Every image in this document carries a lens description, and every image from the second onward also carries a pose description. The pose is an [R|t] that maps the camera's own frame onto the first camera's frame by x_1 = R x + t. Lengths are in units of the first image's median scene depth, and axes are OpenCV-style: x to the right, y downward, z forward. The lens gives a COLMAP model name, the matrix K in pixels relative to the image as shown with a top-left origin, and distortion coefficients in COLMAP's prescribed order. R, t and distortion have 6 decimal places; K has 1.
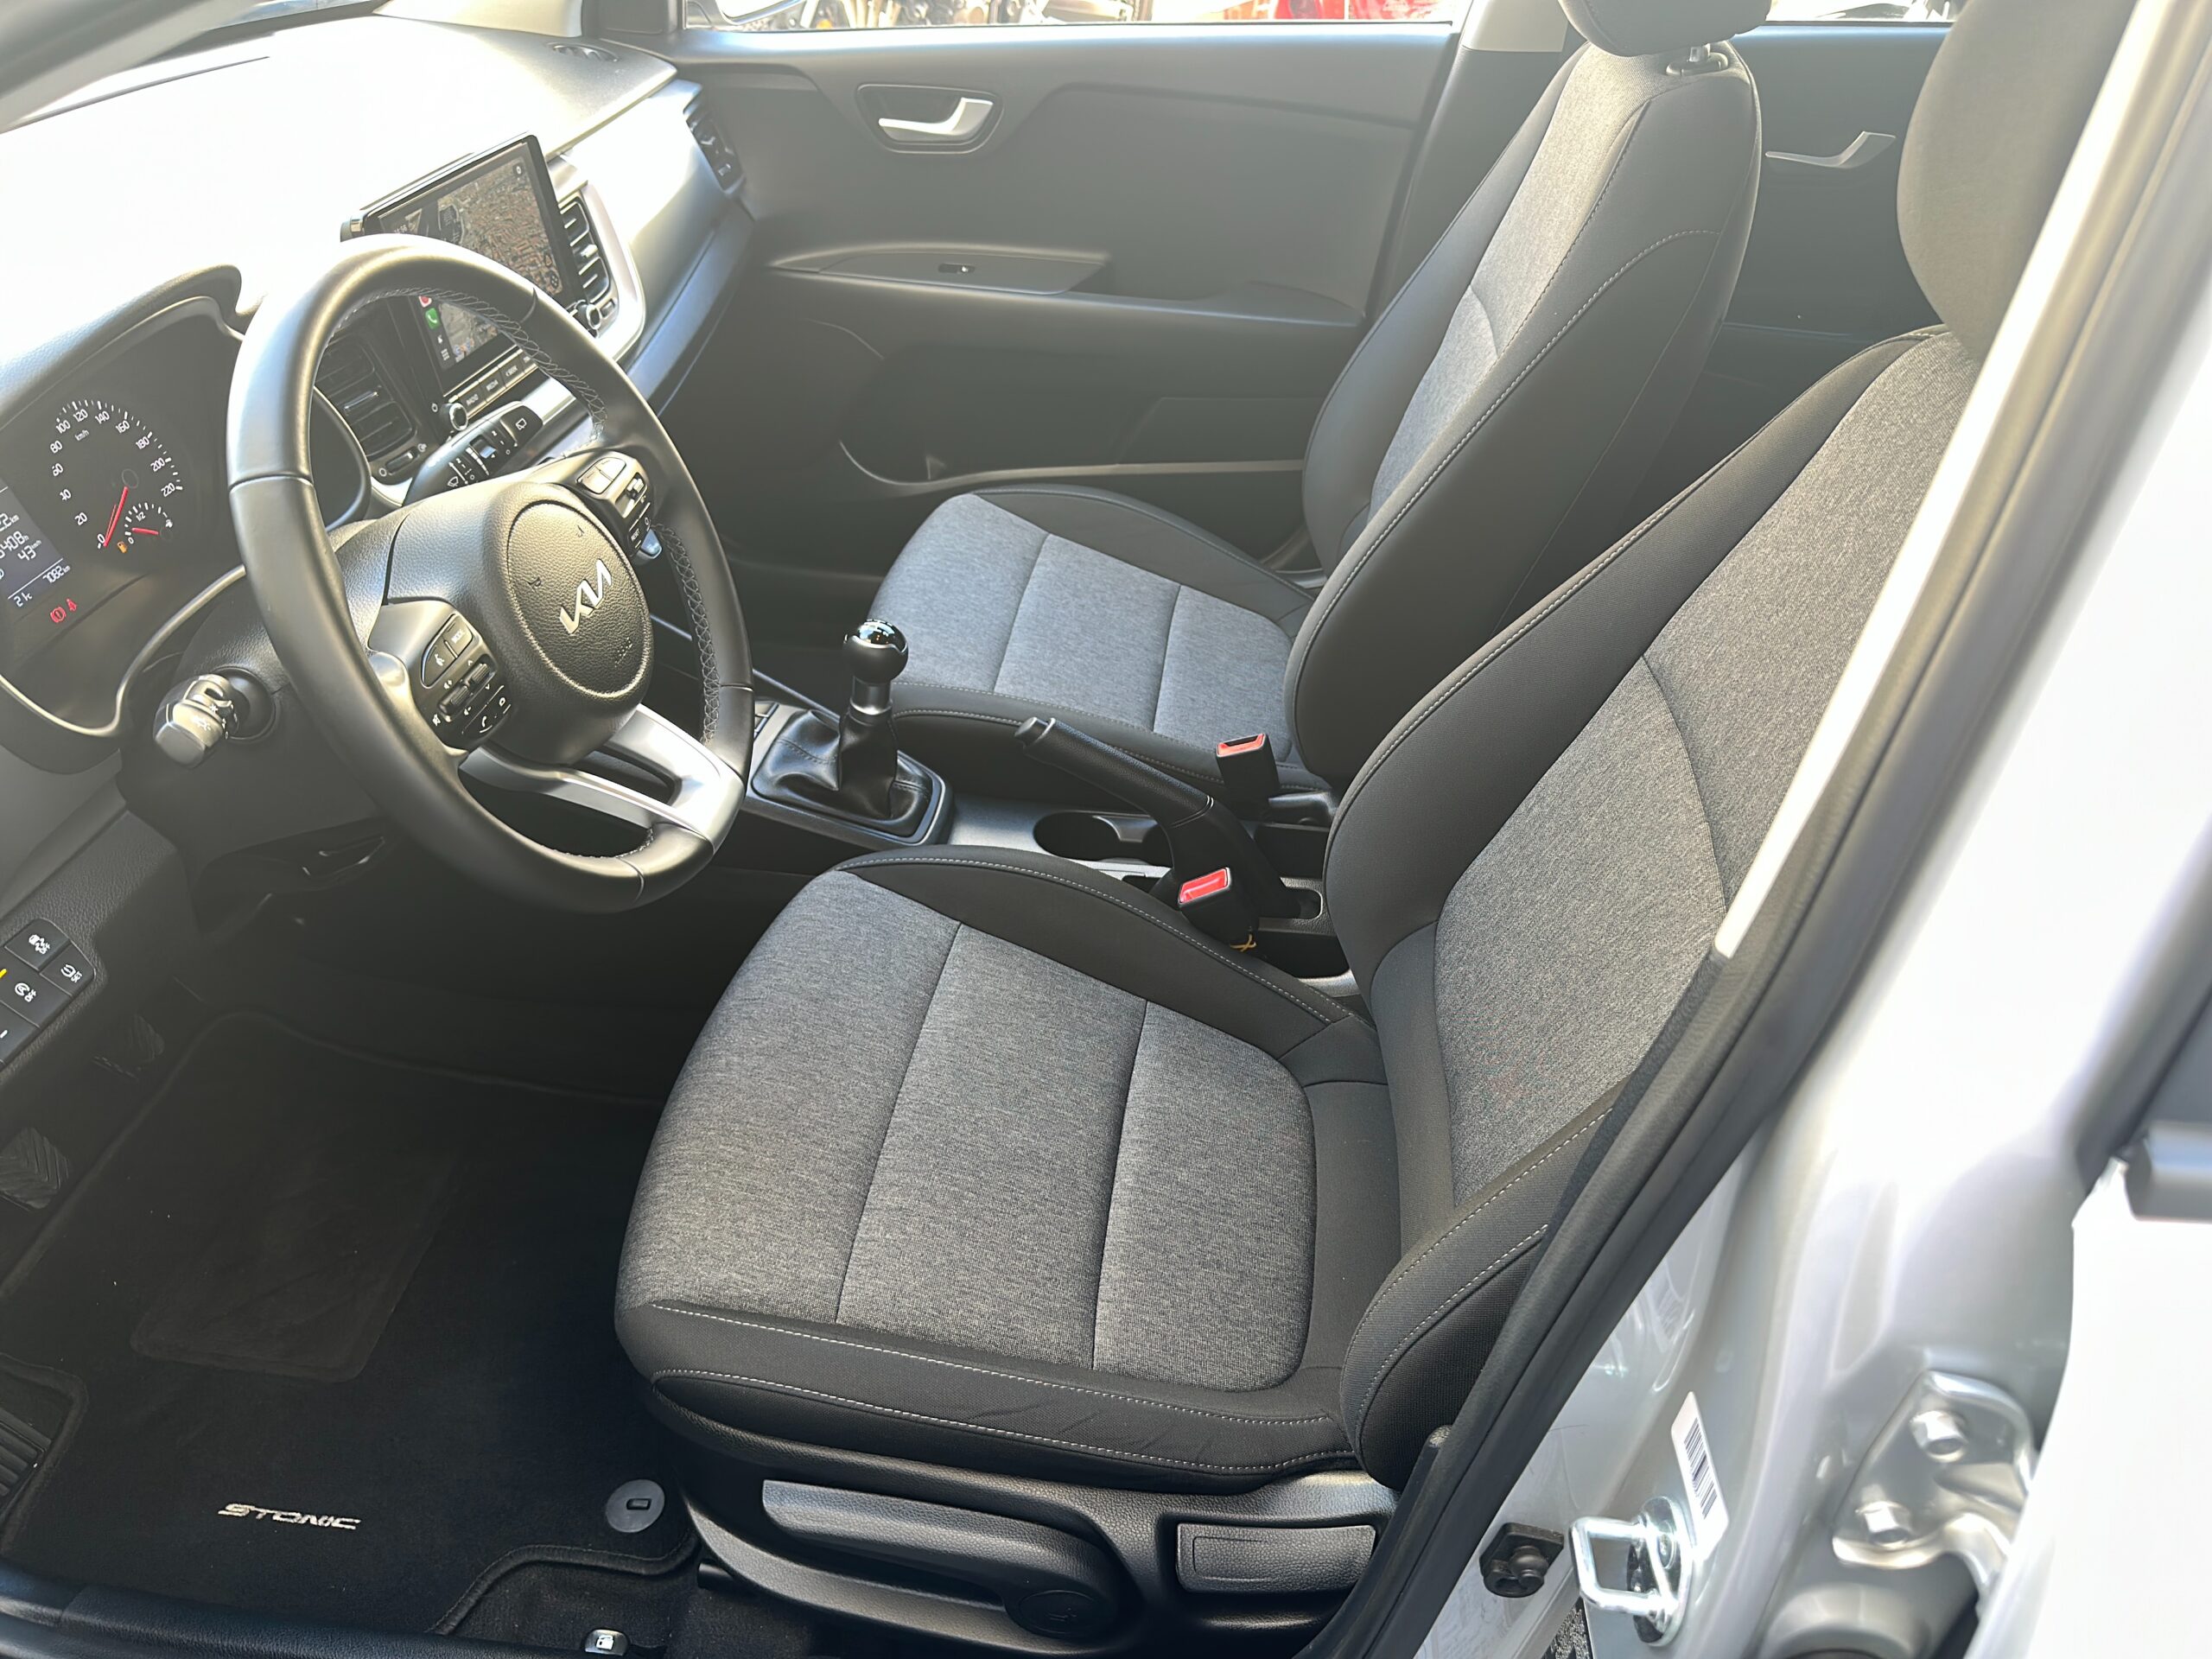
lens RADIAL K [[1498.9, 0, 1106.0], [0, 1498.9, 829.5], [0, 0, 1]] dist [0.048800, -0.067670]
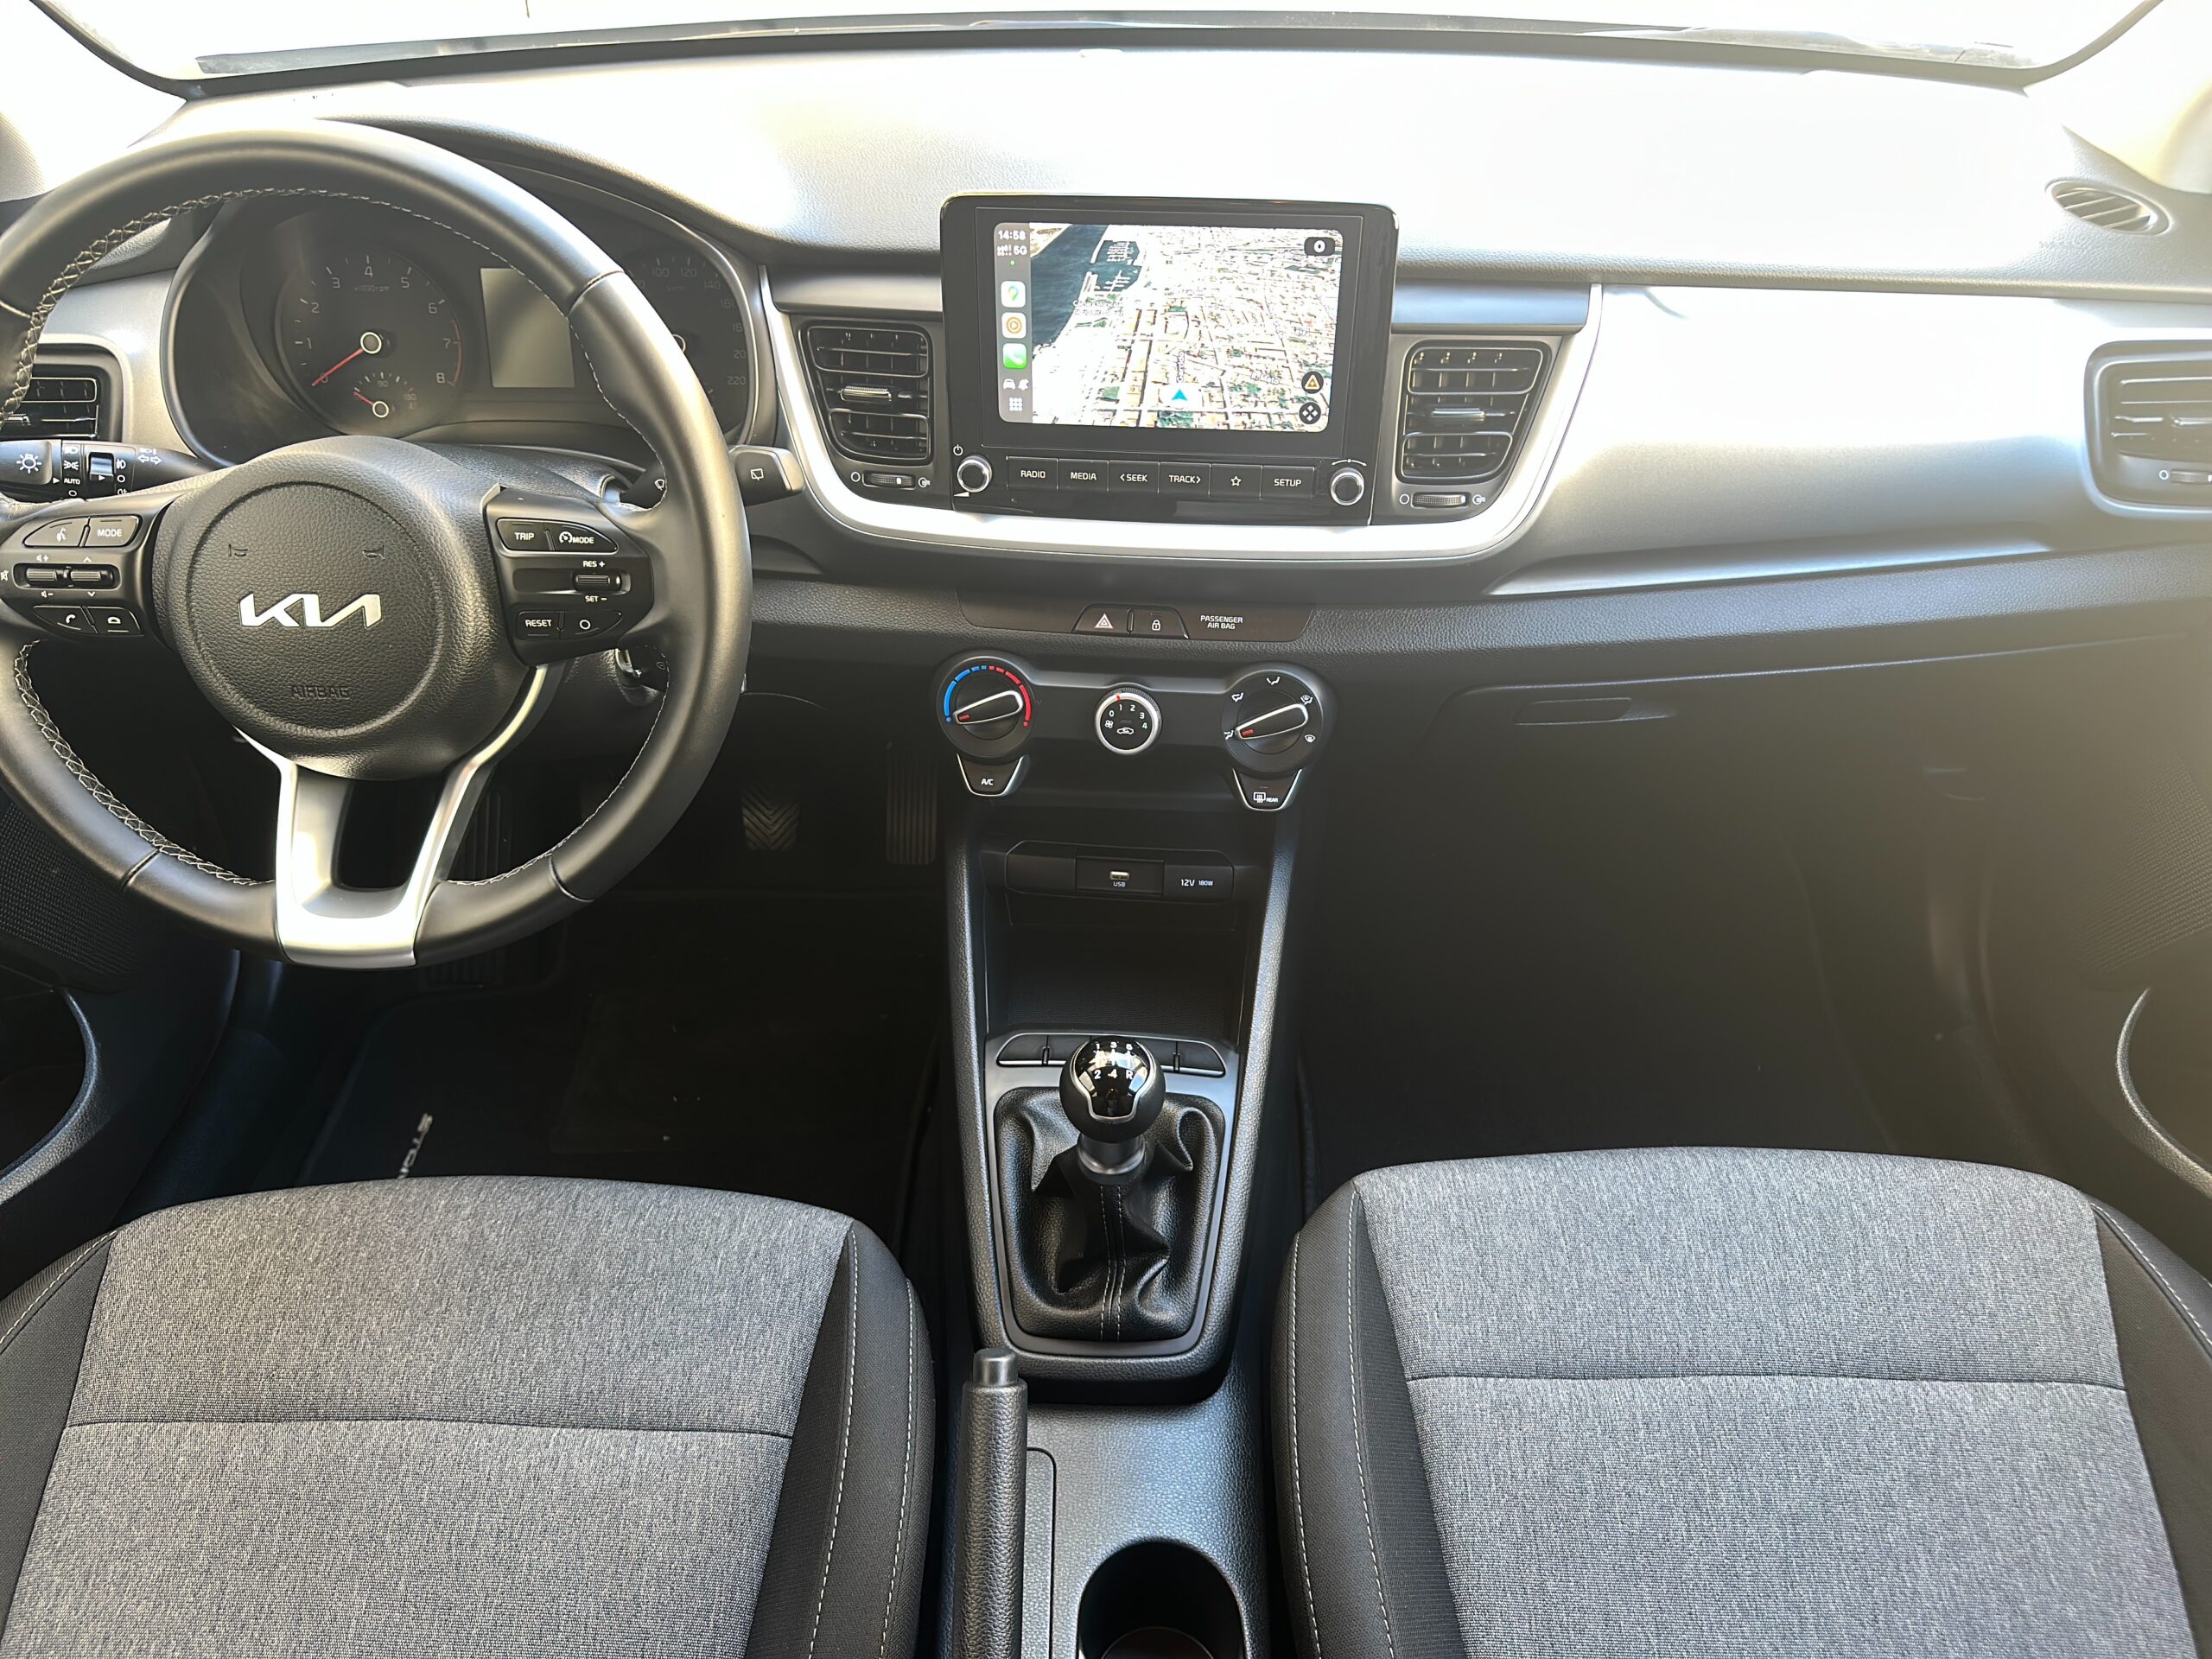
lens RADIAL K [[1498.9, 0, 1106.0], [0, 1498.9, 829.5], [0, 0, 1]] dist [0.048800, -0.067670]
pose [[0.117909, 0.562229, -0.818533, 0.315491], [-0.608849, 0.692102, 0.387683, -0.471702], [0.784474, 0.452651, 0.423918, 0.762525]]
